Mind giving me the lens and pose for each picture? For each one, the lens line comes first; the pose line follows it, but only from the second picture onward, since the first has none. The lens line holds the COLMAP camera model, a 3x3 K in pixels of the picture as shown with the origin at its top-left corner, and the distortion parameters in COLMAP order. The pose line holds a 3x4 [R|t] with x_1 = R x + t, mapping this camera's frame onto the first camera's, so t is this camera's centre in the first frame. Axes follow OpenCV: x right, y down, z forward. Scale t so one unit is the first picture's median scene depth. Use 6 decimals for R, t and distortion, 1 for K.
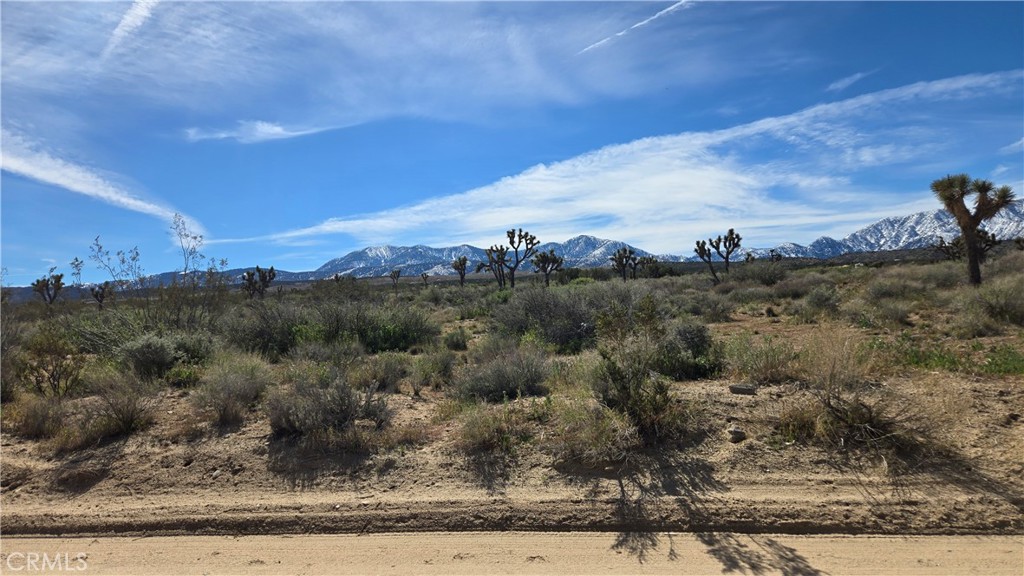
lens RADIAL K [[685.6, 0, 494.9], [0, 685.6, 292.4], [0, 0, 1]] dist [0.059341, -0.046041]
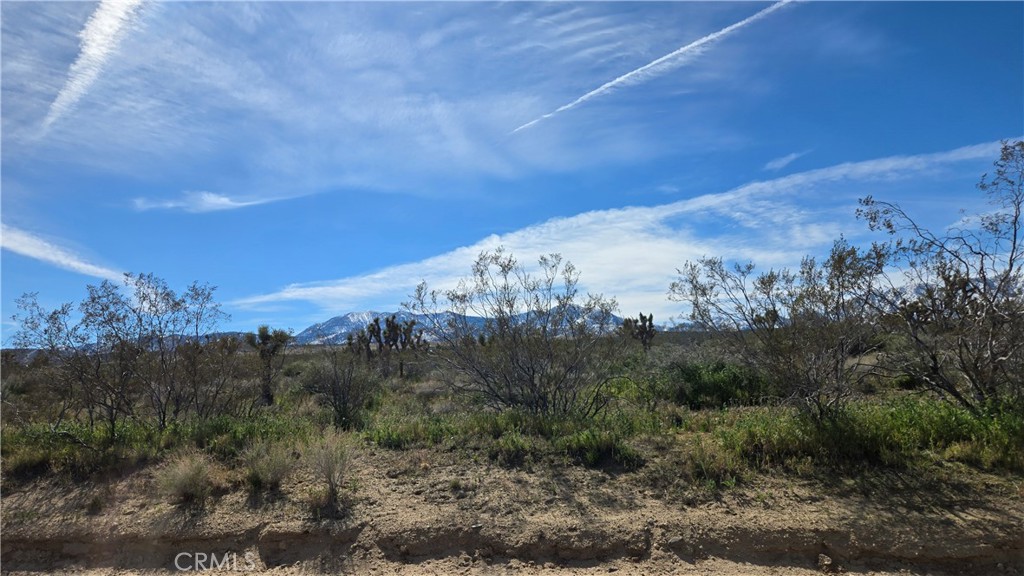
lens RADIAL K [[685.6, 0, 507.2], [0, 685.6, 310.1], [0, 0, 1]] dist [0.059341, -0.046041]
pose [[0.999810, 0.014244, 0.013277, 0.085696], [-0.013284, 0.997473, -0.069789, -0.007372], [-0.014237, 0.069599, 0.997473, 0.002506]]
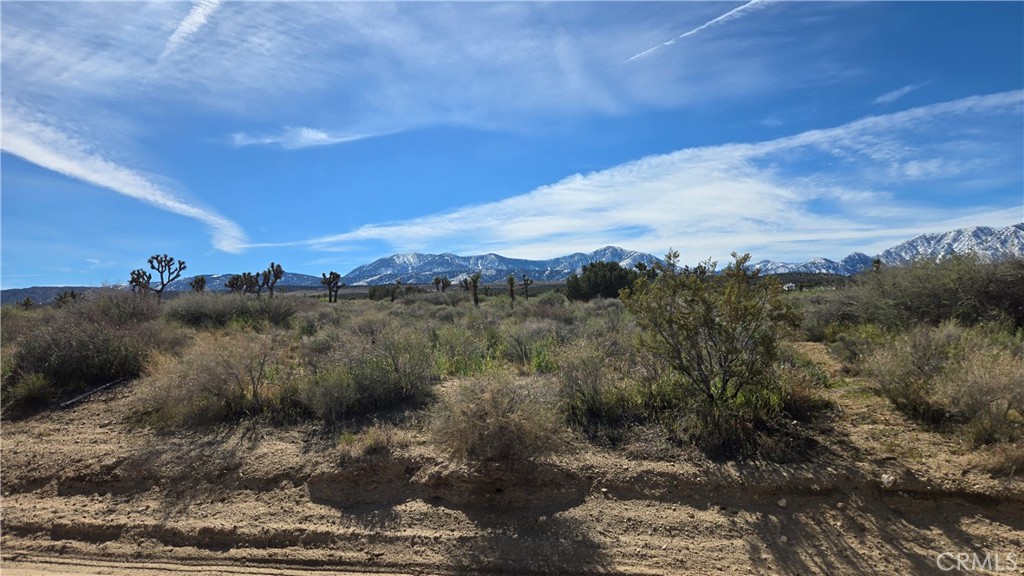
lens RADIAL K [[685.6, 0, 491.5], [0, 685.6, 291.6], [0, 0, 1]] dist [0.059341, -0.046041]
pose [[0.999075, 0.021055, -0.037486, -0.021580], [-0.021595, 0.999668, -0.014038, 0.001639], [0.037178, 0.014834, 0.999199, -0.001202]]
